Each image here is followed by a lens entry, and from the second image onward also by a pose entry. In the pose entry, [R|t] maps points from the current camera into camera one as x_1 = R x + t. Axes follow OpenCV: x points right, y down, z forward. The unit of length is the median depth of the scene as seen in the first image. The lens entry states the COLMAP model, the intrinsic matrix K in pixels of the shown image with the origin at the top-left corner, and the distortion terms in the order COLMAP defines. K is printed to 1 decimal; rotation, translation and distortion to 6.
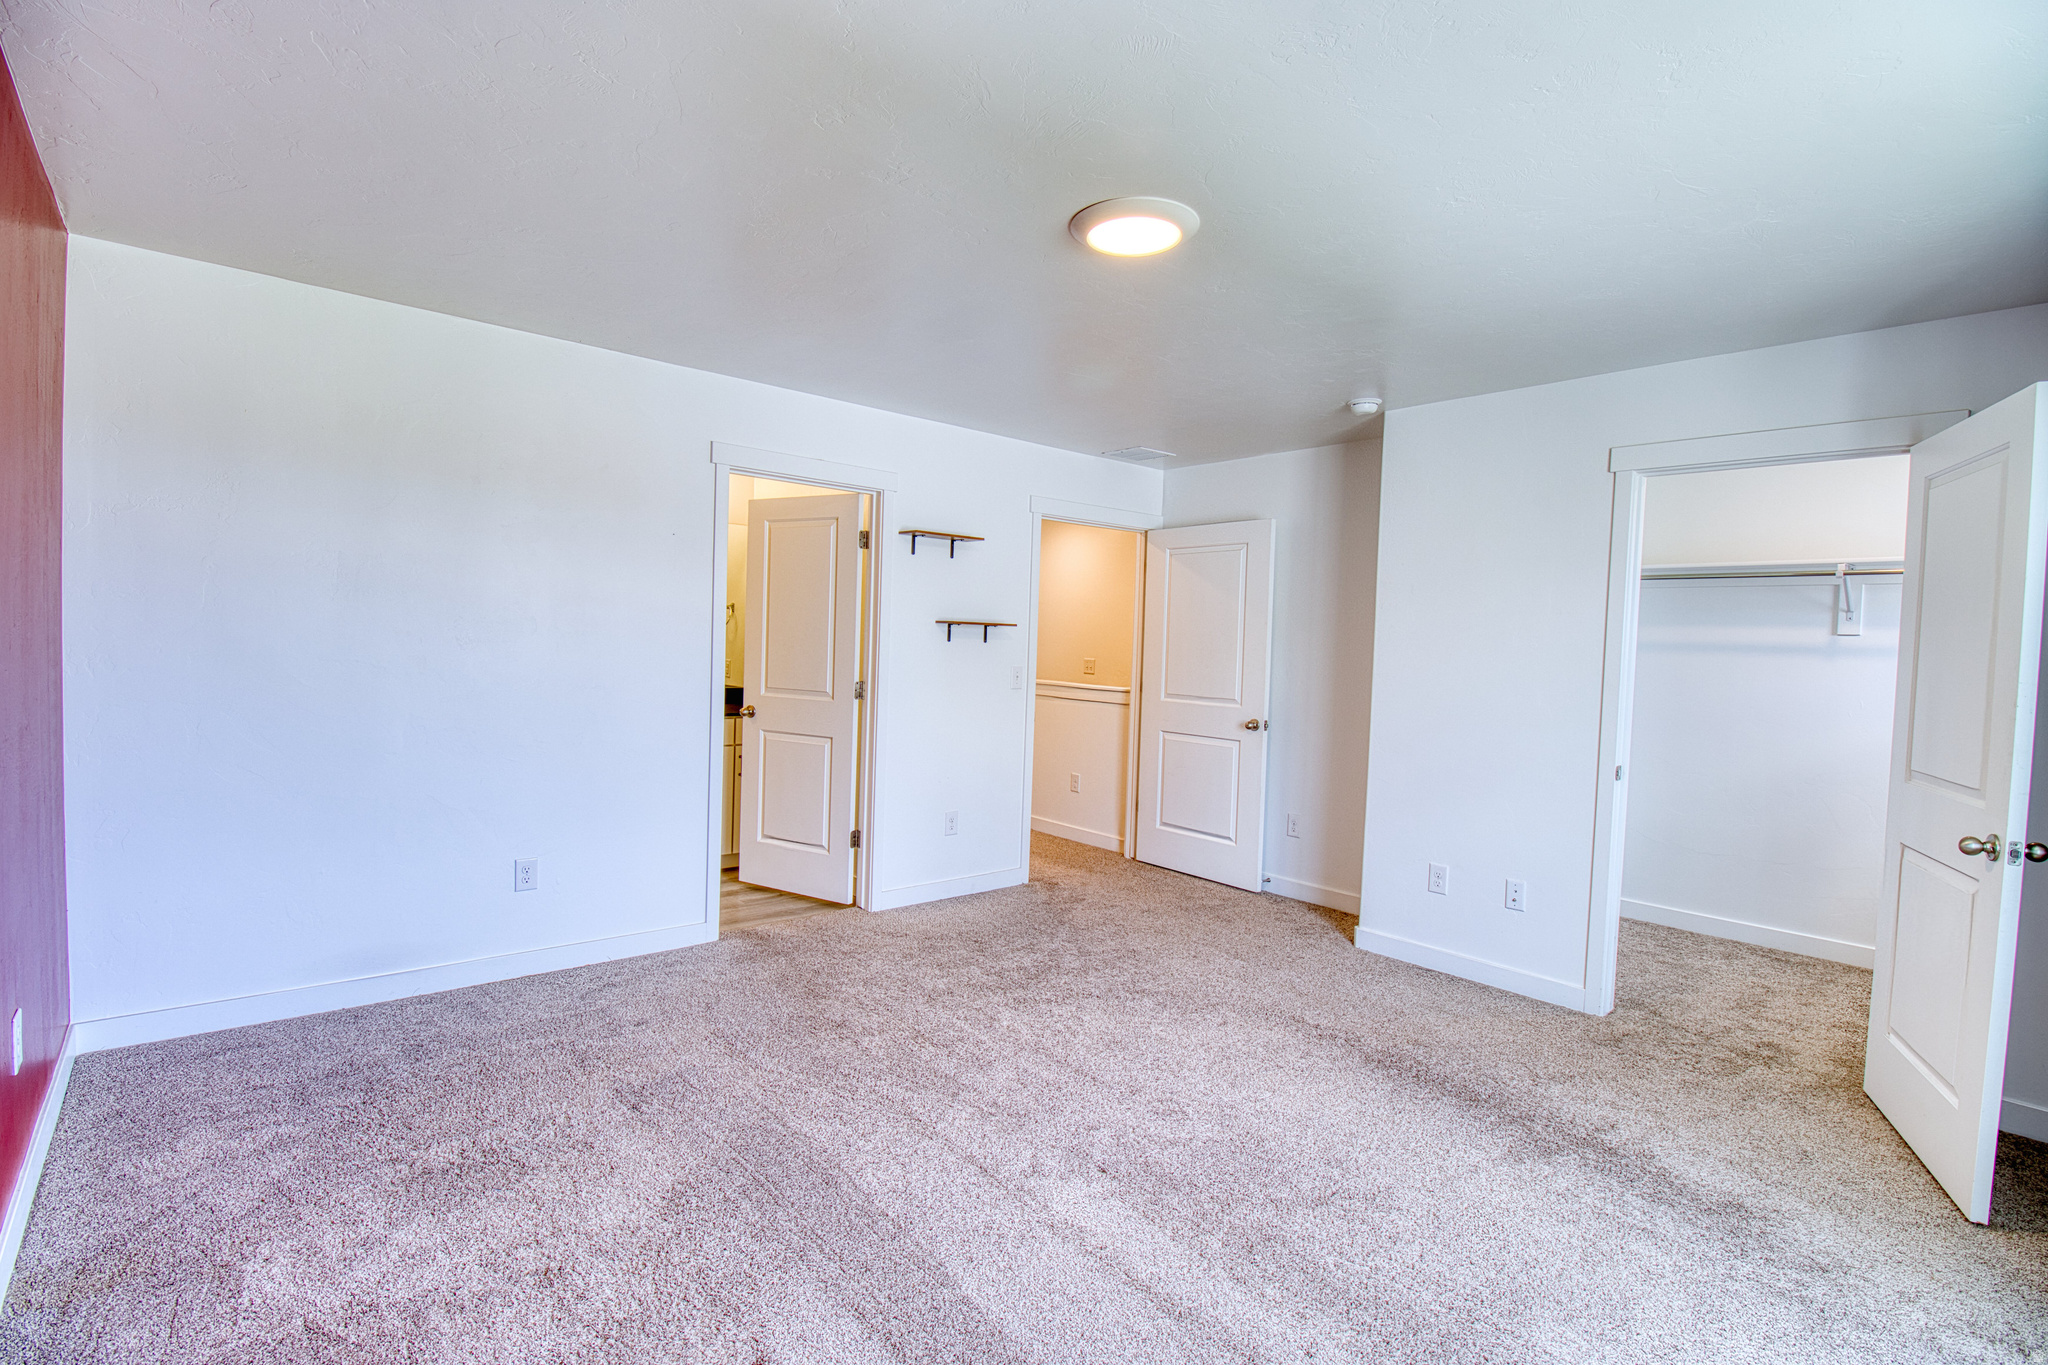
lens RADIAL K [[941.3, 0, 1017.3], [0, 941.3, 677.4], [0, 0, 1]] dist [-0.021761, -0.000701]
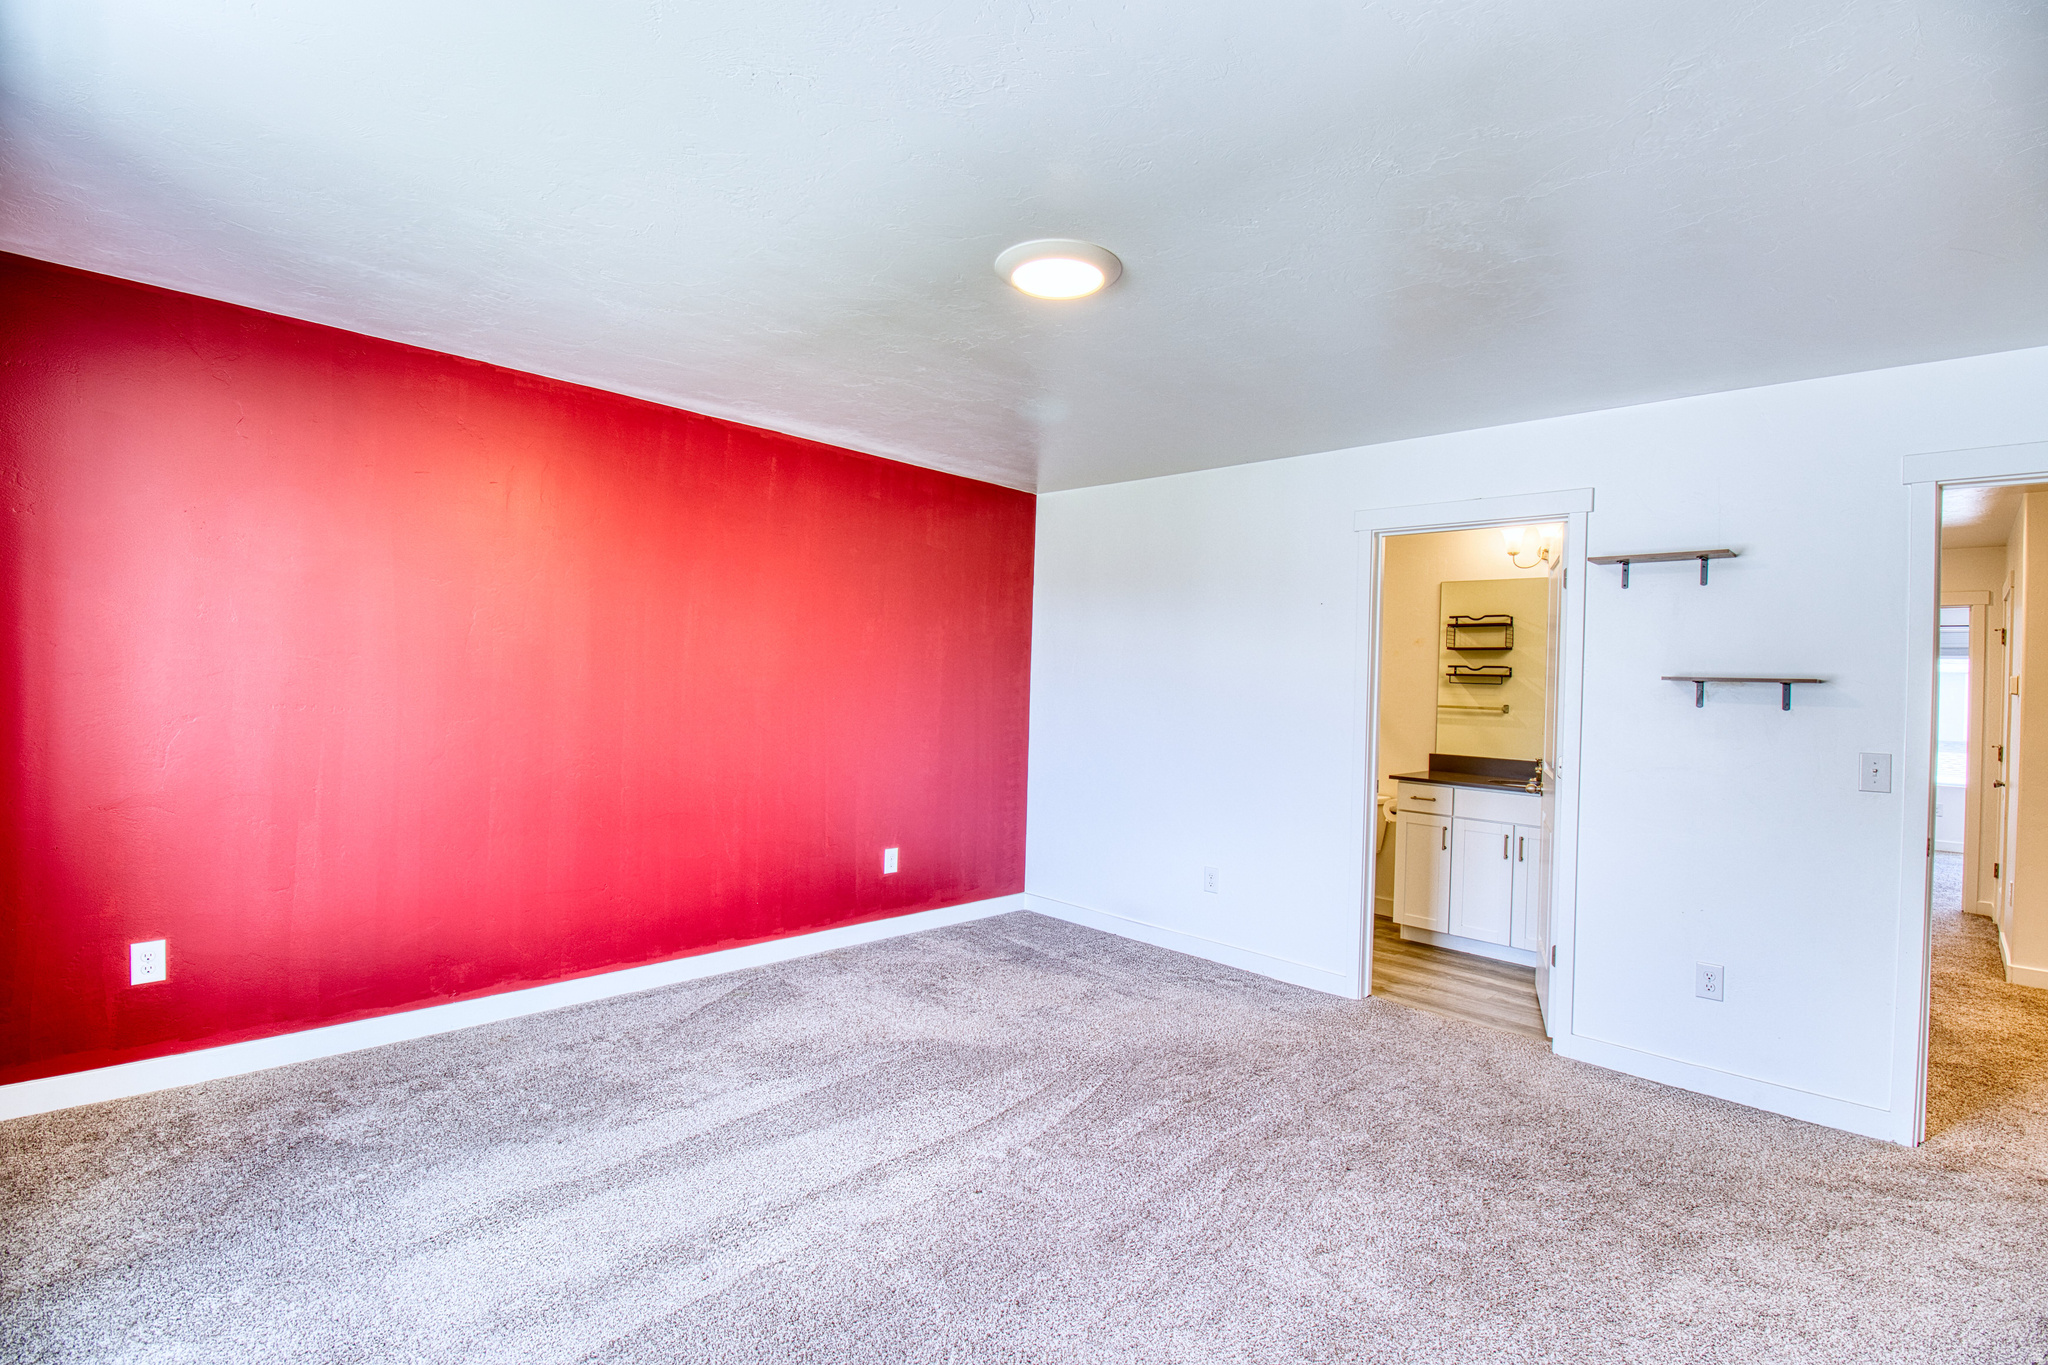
lens RADIAL K [[941.3, 0, 1017.3], [0, 941.3, 677.4], [0, 0, 1]] dist [-0.021761, -0.000701]
pose [[0.069803, -0.033509, -0.996998, 0.565477], [-0.066307, 0.997070, -0.038154, -0.001569], [0.995355, 0.068771, 0.067377, 0.462701]]
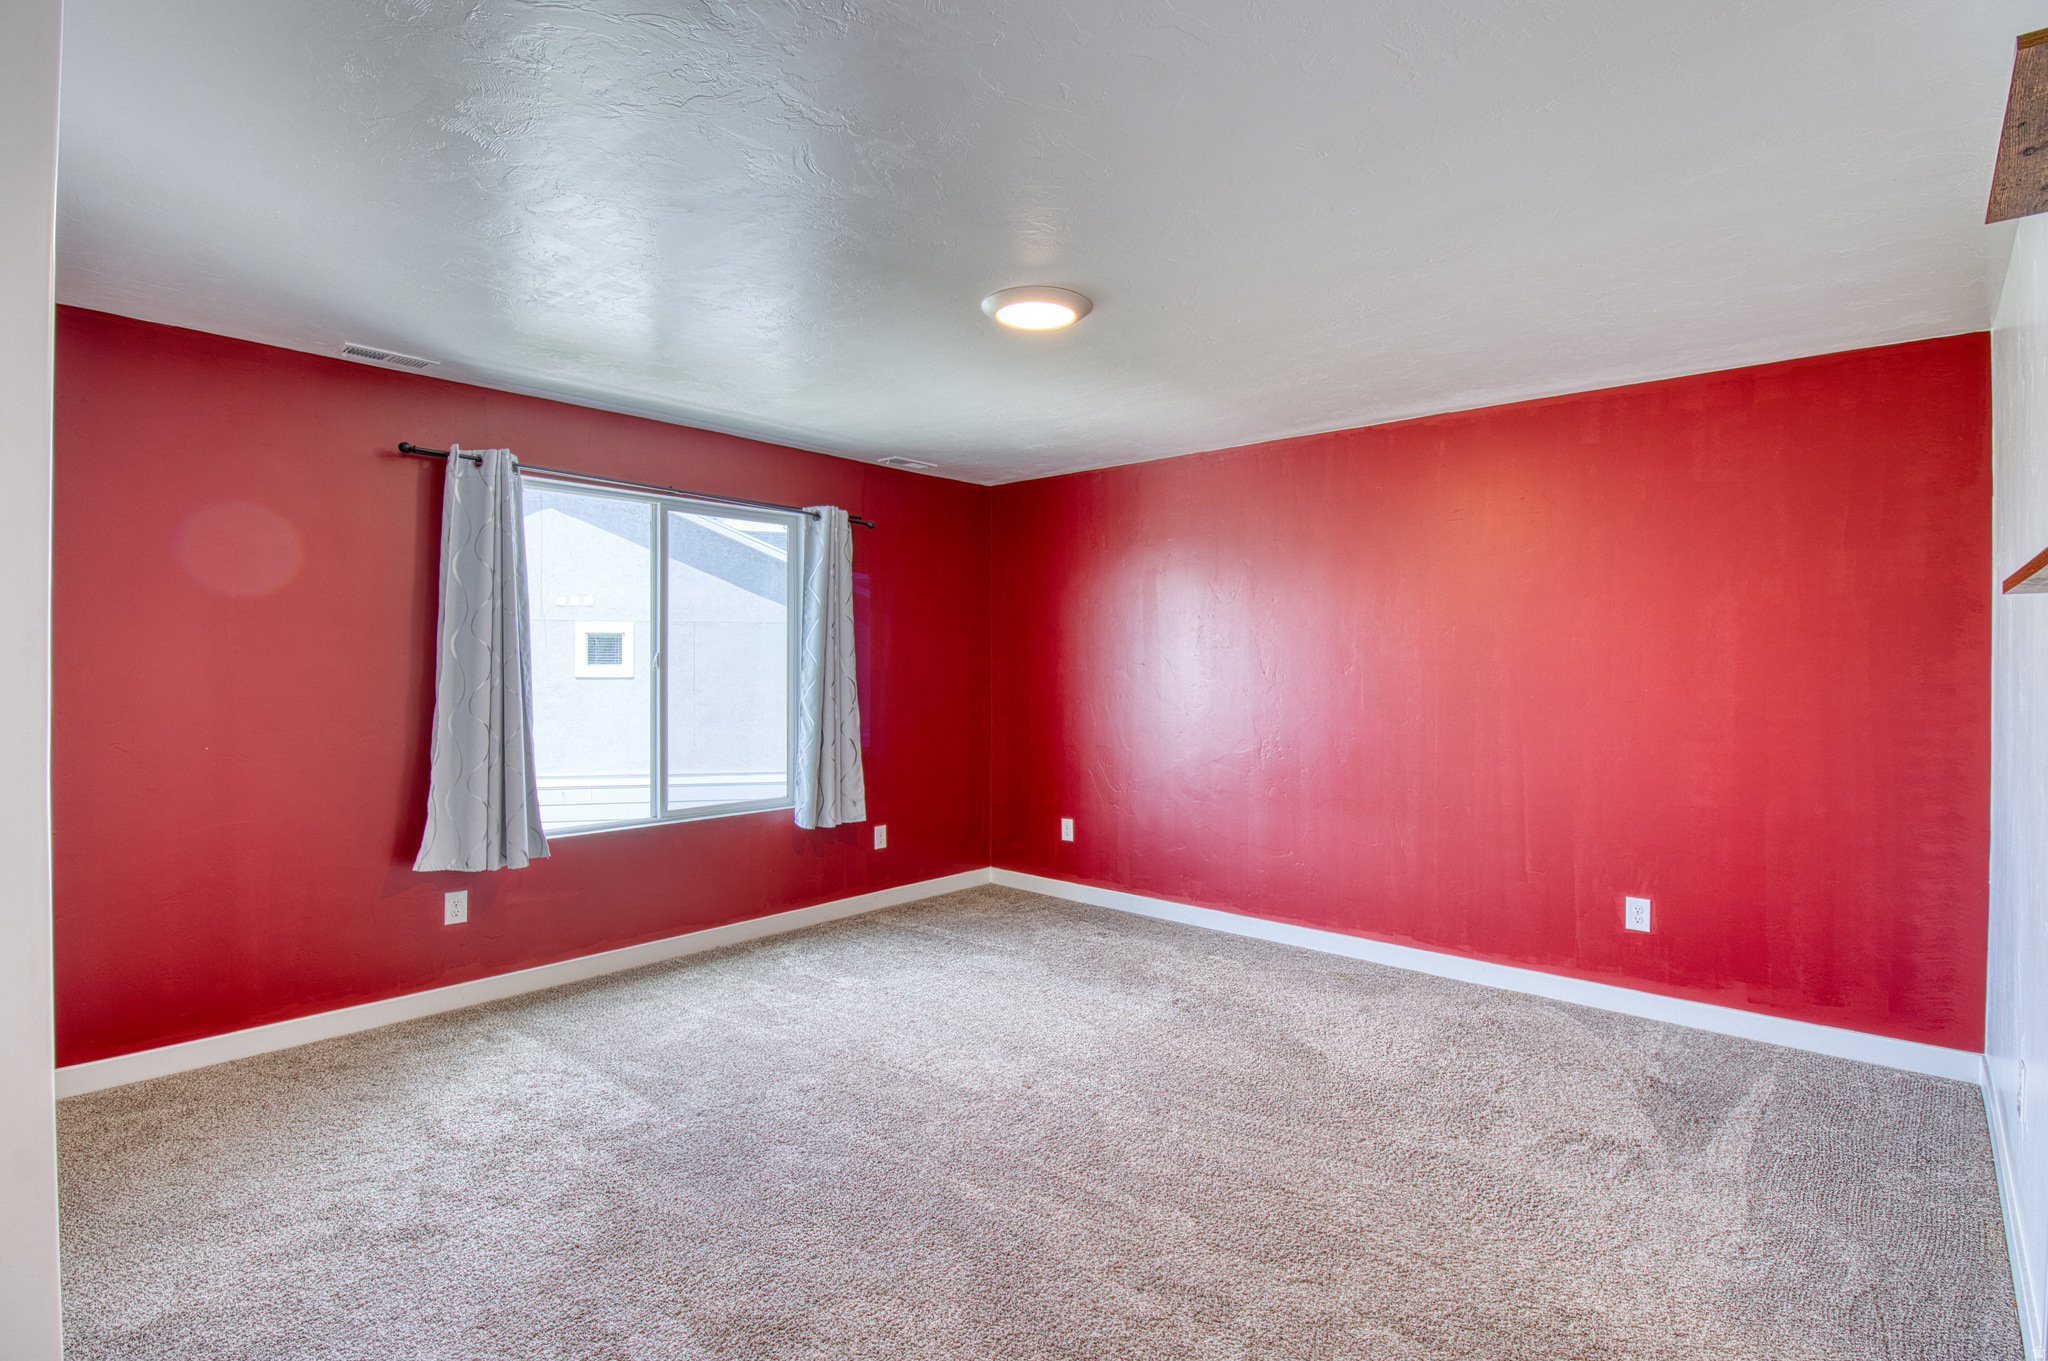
lens RADIAL K [[990.0, 0, 1016.8], [0, 990.0, 673.8], [0, 0, 1]] dist [0.001801, -0.016087]
pose [[-0.992417, -0.034795, -0.117889, 0.146278], [-0.039919, 0.998345, 0.041391, -0.041058], [0.116254, 0.045783, -0.992164, 1.126366]]
